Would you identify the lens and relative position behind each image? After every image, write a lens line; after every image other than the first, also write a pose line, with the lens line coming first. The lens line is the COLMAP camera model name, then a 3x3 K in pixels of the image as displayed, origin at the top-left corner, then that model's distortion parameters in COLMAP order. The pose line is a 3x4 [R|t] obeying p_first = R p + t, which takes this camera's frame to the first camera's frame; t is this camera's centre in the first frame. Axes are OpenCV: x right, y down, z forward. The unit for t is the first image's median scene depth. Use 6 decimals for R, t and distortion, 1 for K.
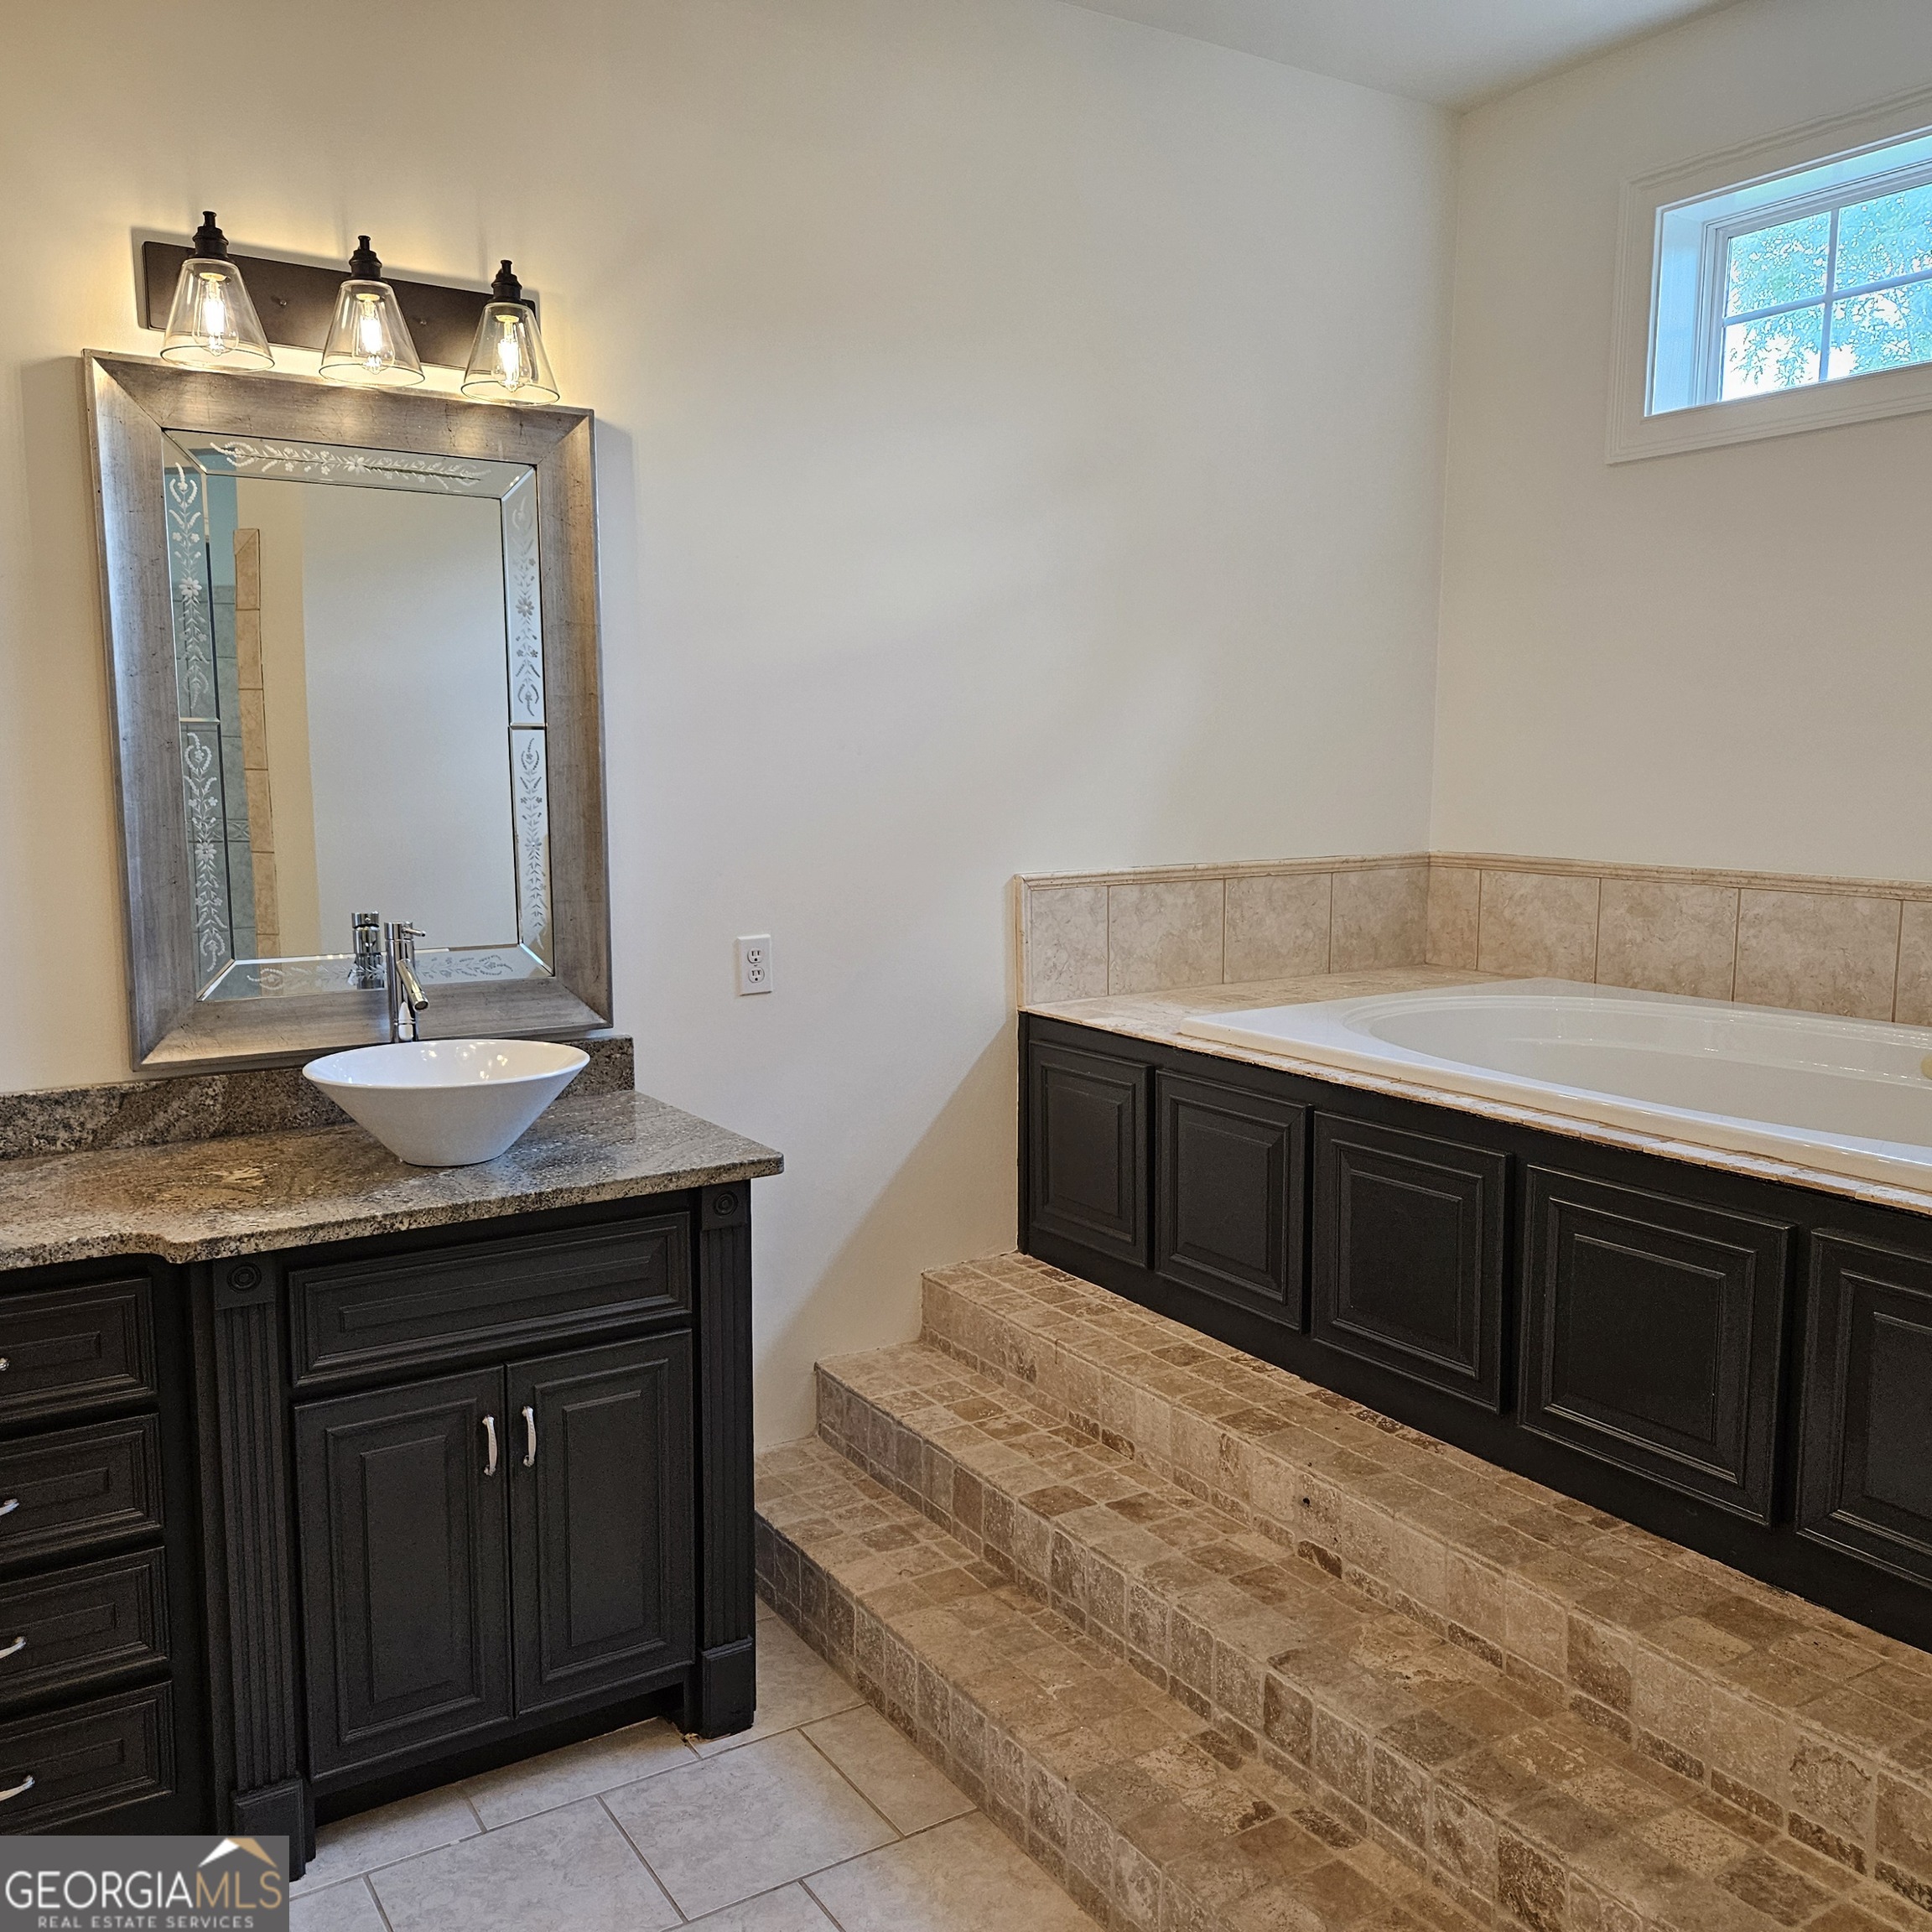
lens RADIAL K [[1711.8, 0, 954.7], [0, 1711.8, 972.4], [0, 0, 1]] dist [0.083455, -0.078001]
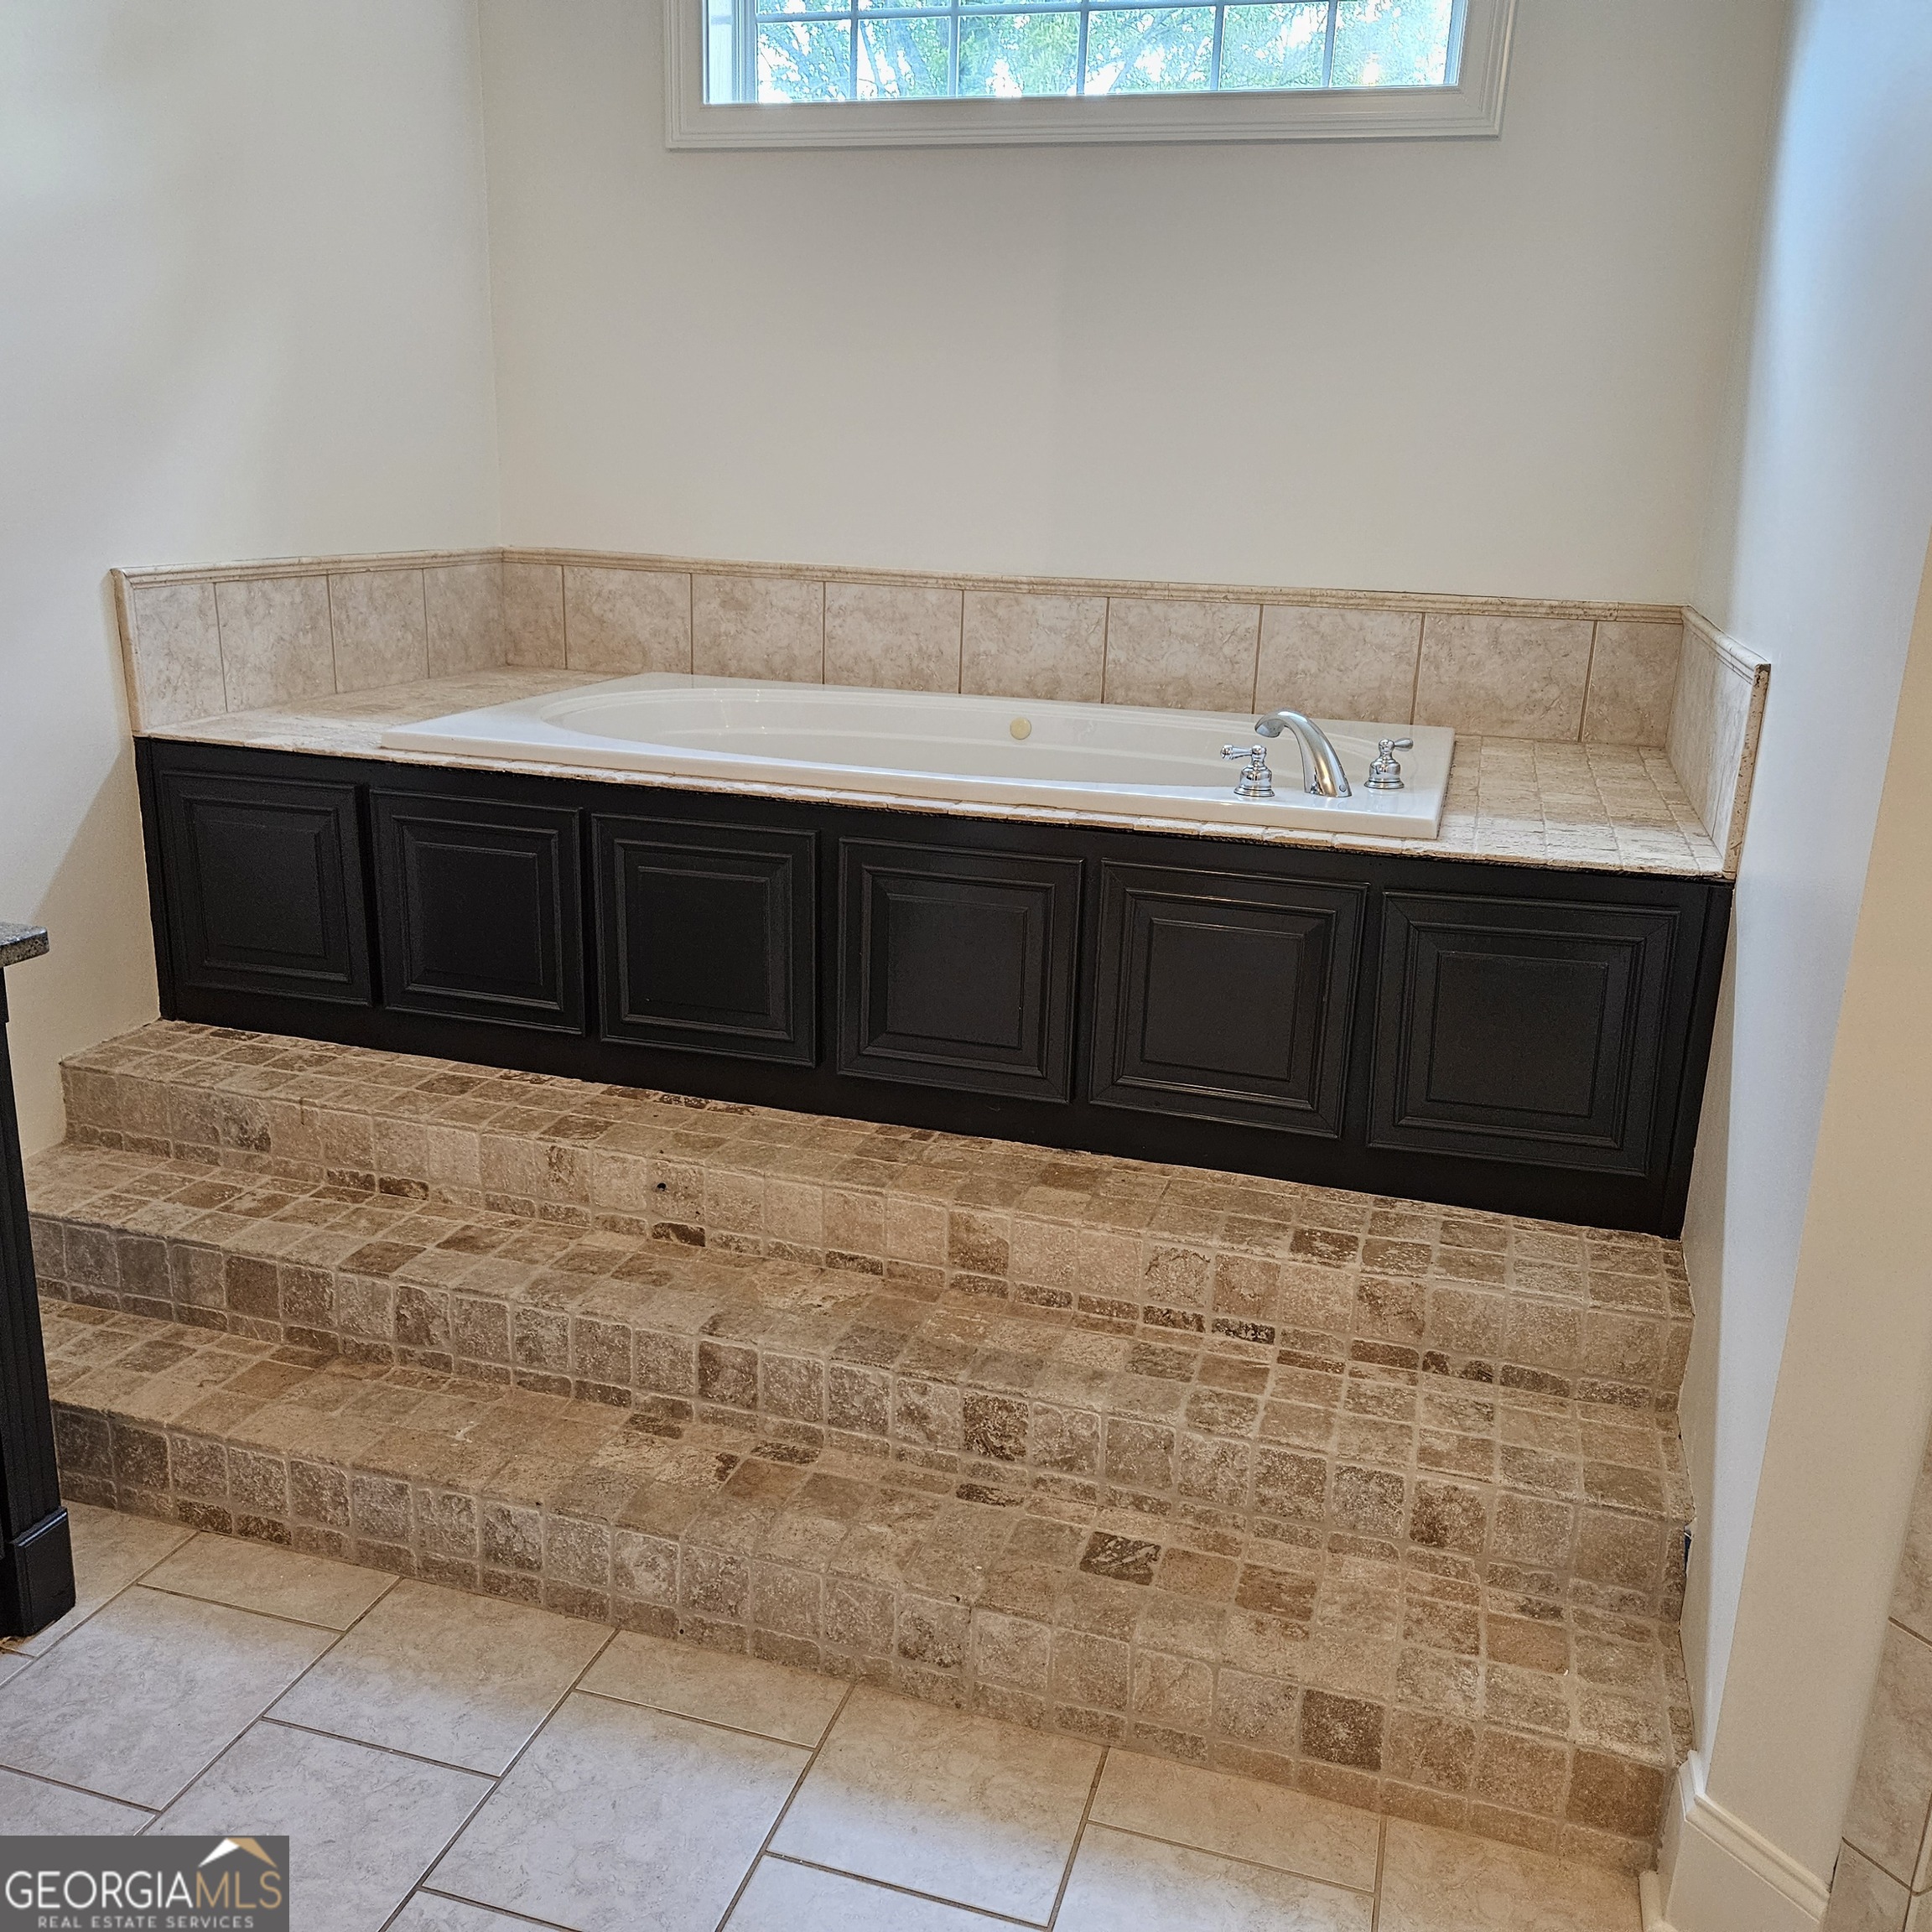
lens RADIAL K [[1711.8, 0, 970.6], [0, 1711.8, 959.7], [0, 0, 1]] dist [0.083455, -0.078001]
pose [[0.758708, -0.151405, 0.633592, -0.273421], [0.048809, 0.983094, 0.176476, -0.000453], [-0.649600, -0.102968, 0.753271, 0.110920]]
